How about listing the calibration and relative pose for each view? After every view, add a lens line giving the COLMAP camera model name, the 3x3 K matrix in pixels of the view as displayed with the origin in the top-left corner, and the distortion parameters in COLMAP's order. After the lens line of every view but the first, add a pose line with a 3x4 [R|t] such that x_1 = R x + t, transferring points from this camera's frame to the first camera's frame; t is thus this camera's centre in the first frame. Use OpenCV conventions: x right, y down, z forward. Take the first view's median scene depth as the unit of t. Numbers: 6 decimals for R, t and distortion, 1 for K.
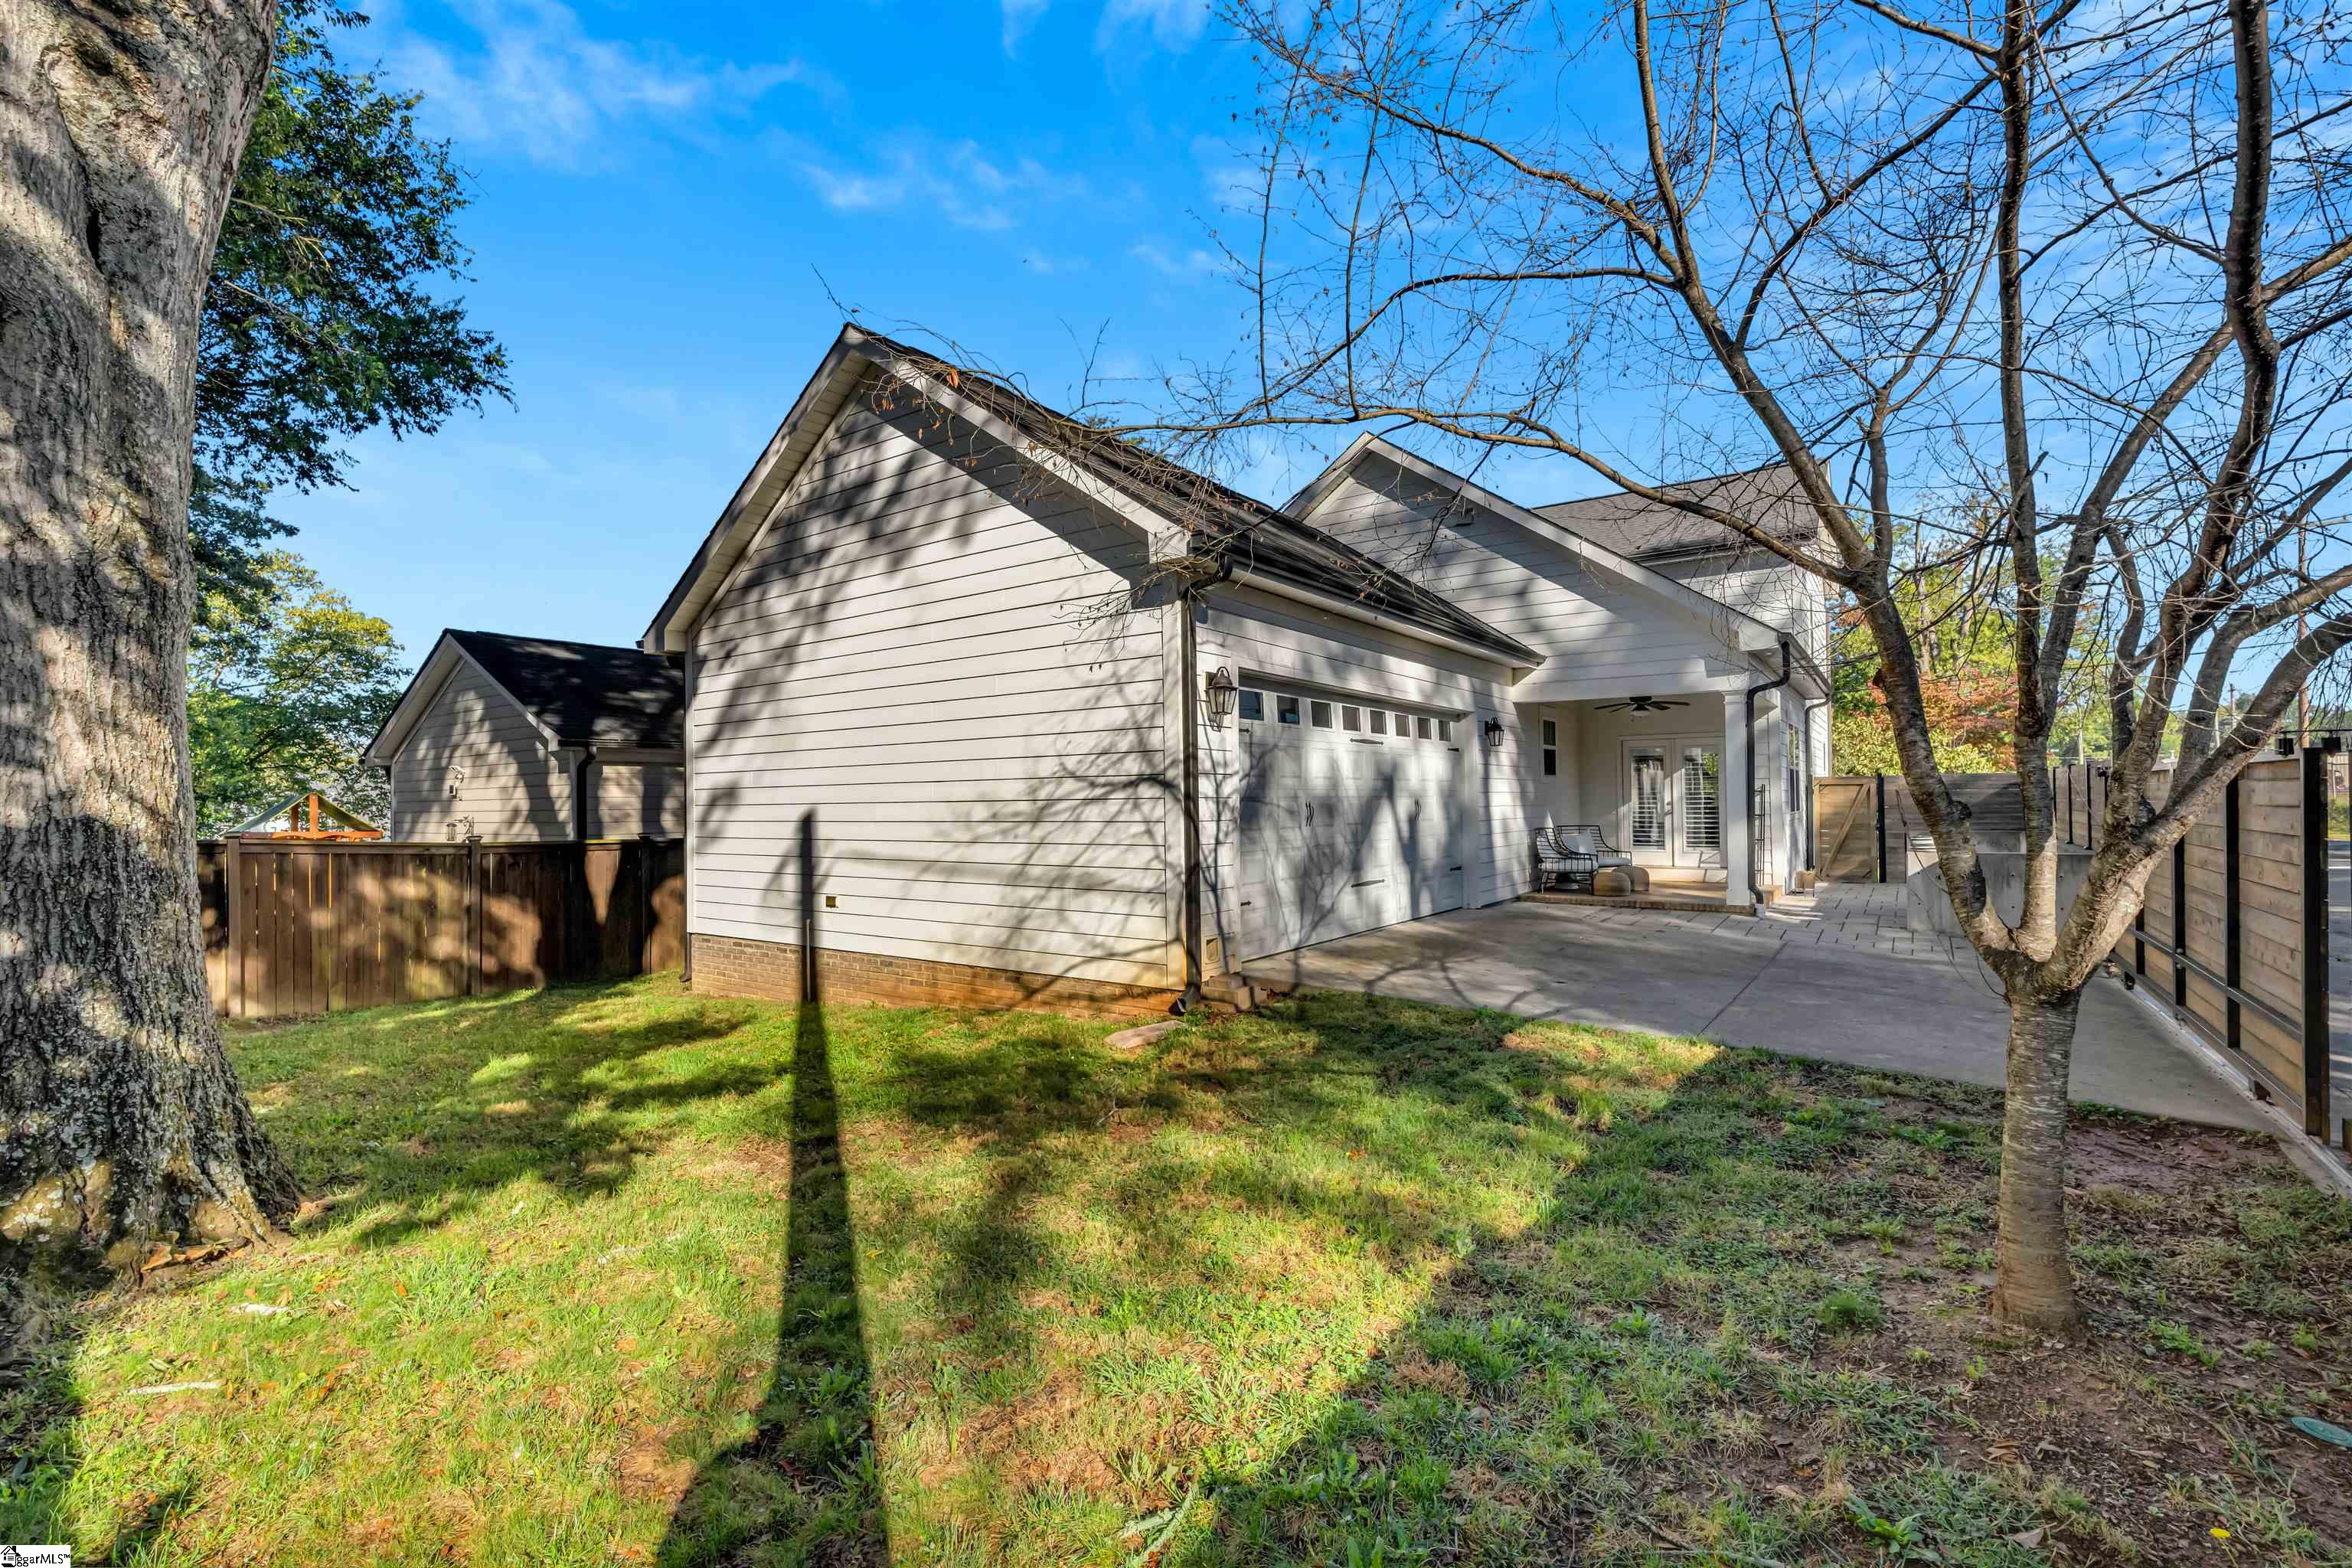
lens RADIAL K [[1038.3, 0, 1172.8], [0, 1038.3, 798.7], [0, 0, 1]] dist [-0.003763, -0.000075]
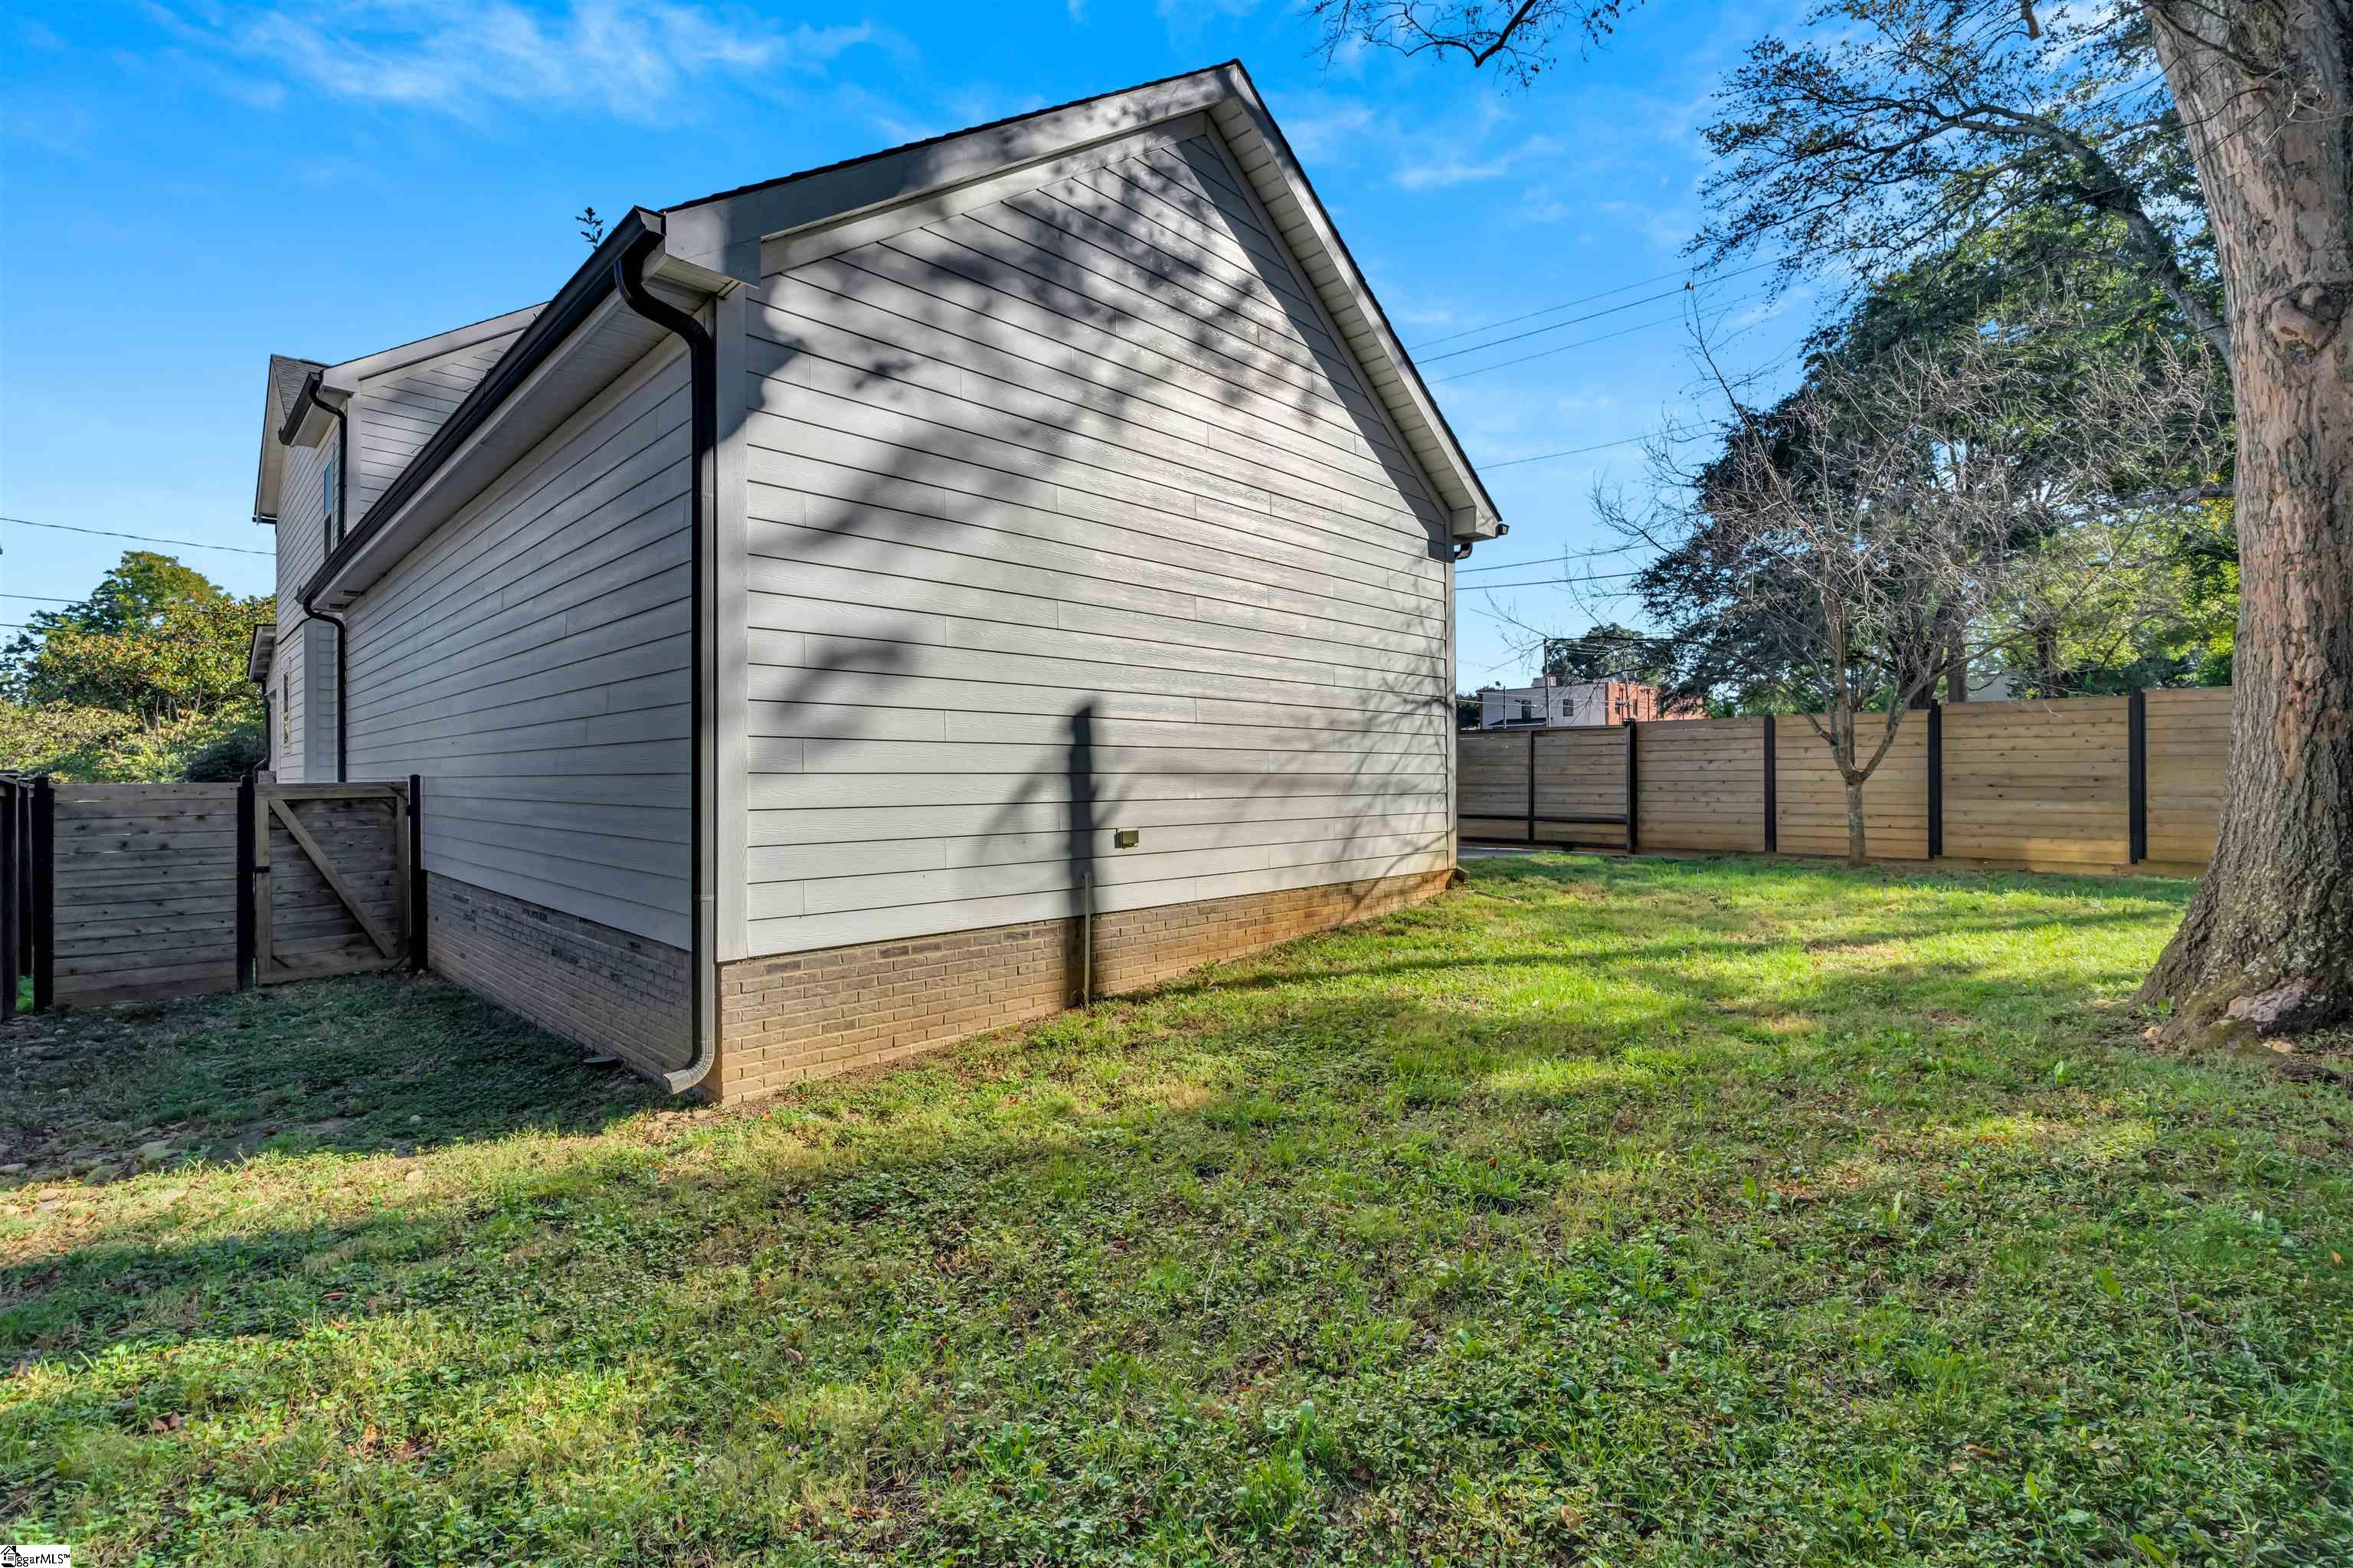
lens RADIAL K [[1038.8, 0, 1173.4], [0, 1038.8, 778.0], [0, 0, 1]] dist [-0.003763, -0.000075]
pose [[0.153906, 0.012577, 0.988005, -0.965805], [-0.000710, 0.999920, -0.012618, 0.066628], [-0.988085, 0.001240, 0.153902, 0.848391]]
